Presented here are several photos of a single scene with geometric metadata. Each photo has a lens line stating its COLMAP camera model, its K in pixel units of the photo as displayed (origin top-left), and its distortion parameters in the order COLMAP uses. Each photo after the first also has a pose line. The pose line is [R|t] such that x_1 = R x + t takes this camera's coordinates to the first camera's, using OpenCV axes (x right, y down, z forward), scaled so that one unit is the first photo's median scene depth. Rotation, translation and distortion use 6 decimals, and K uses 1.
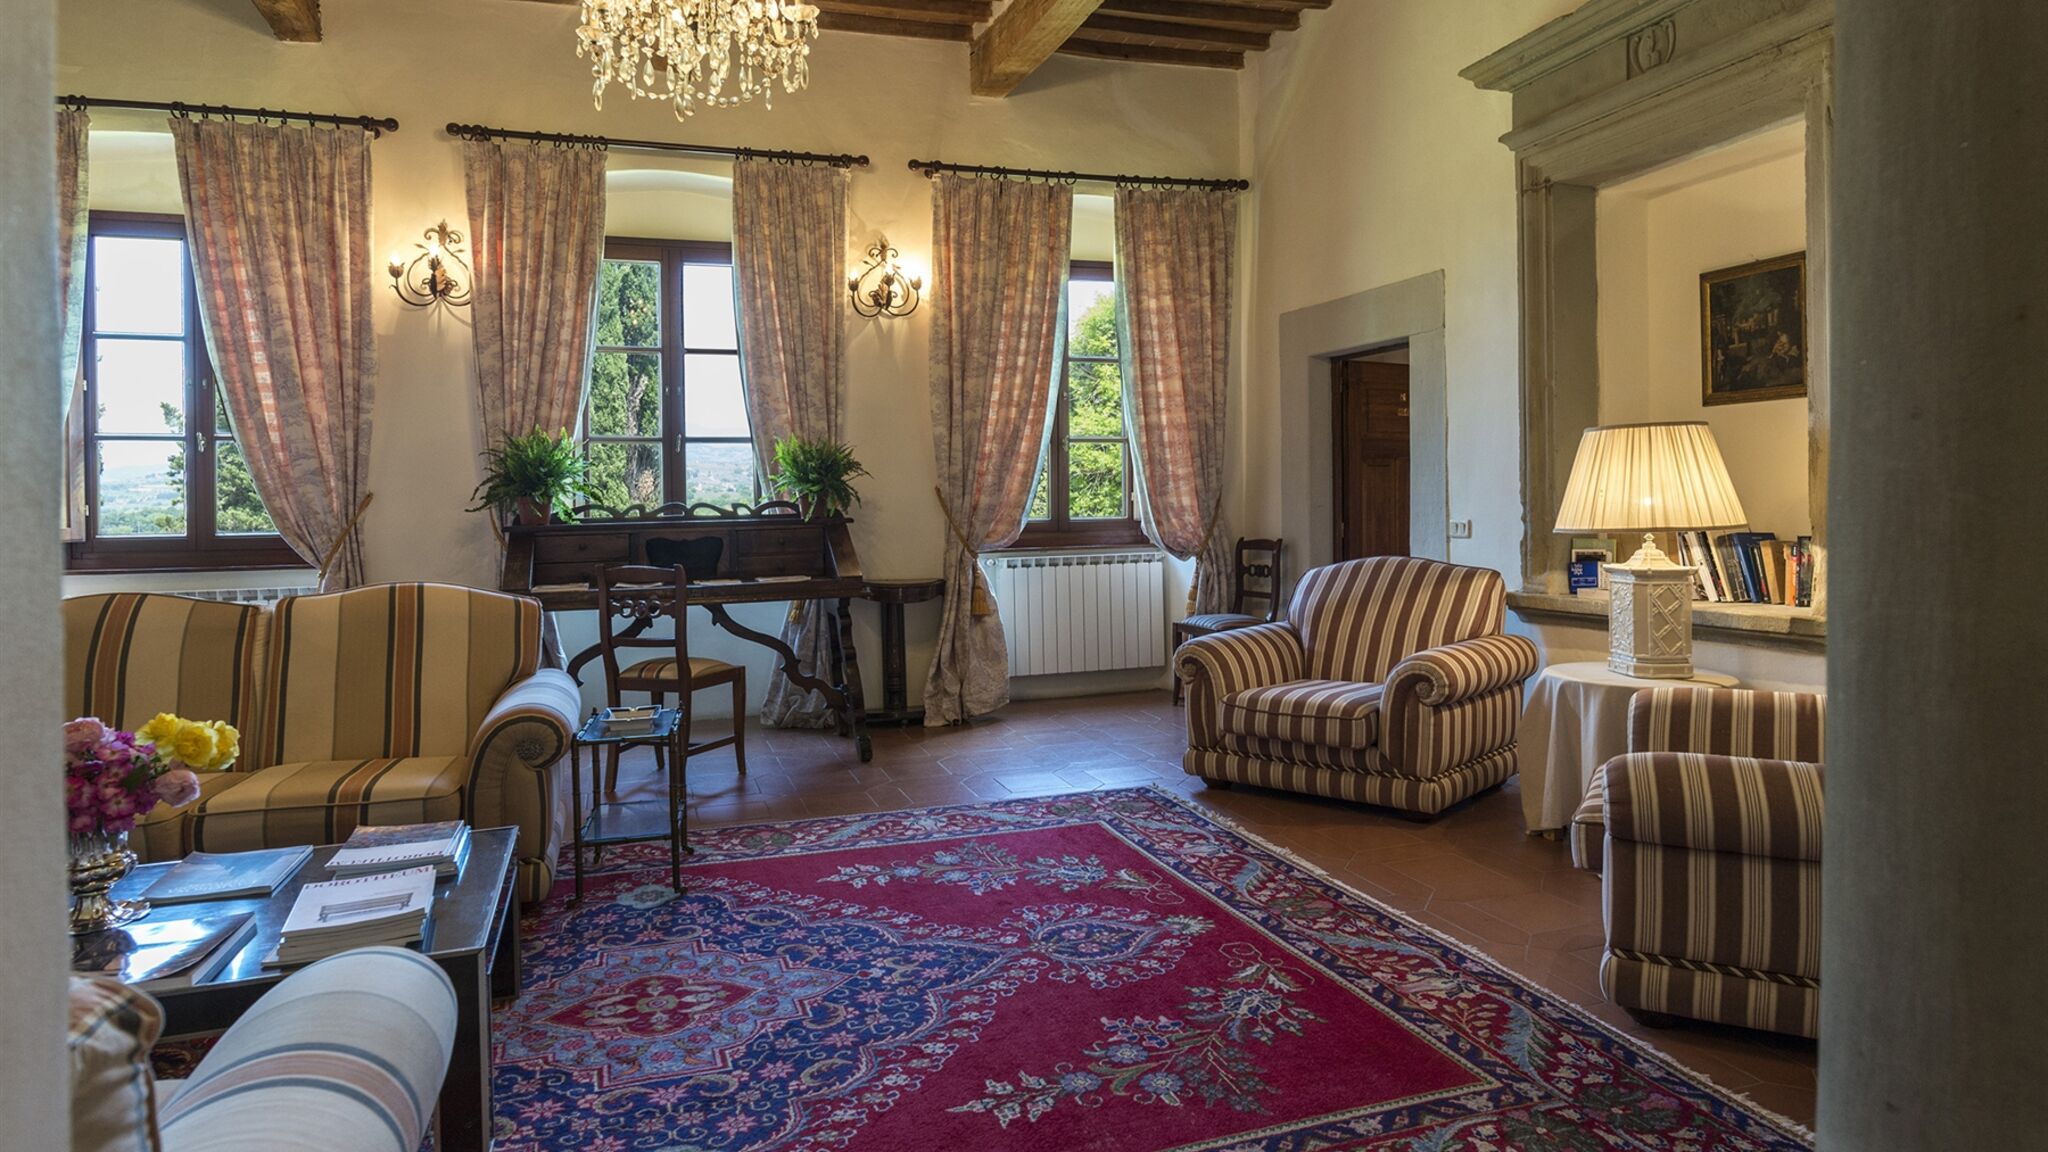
lens RADIAL K [[1191.3, 0, 1026.7], [0, 1191.3, 516.7], [0, 0, 1]] dist [-0.000074, 0.000456]
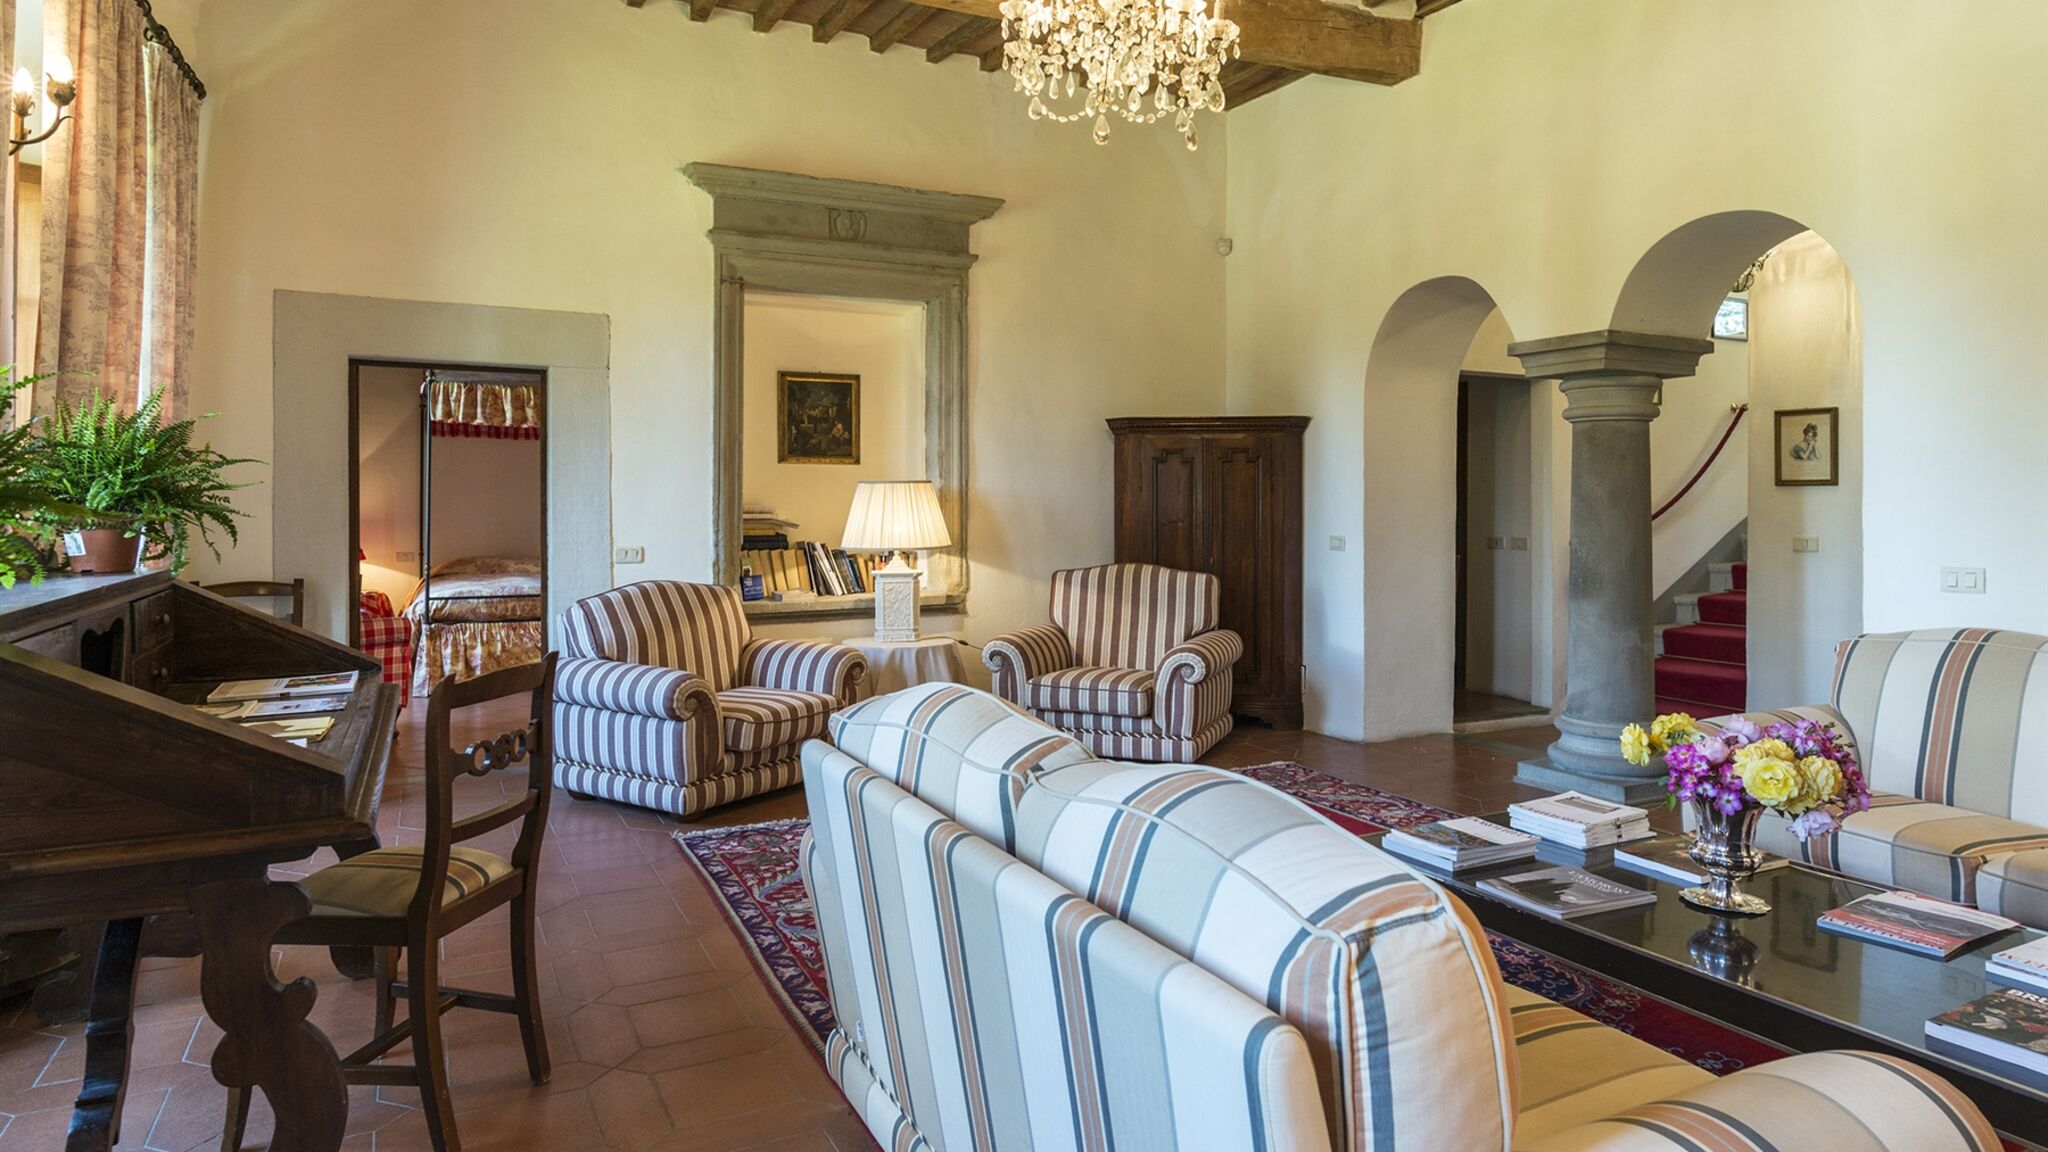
lens RADIAL K [[1191.3, 0, 1026.7], [0, 1191.3, 516.7], [0, 0, 1]] dist [-0.000074, 0.000456]
pose [[-0.131405, 0.007340, 0.991302, -0.688158], [0.011004, 0.999922, -0.005946, -0.012086], [-0.991268, 0.010127, -0.131476, 0.684058]]
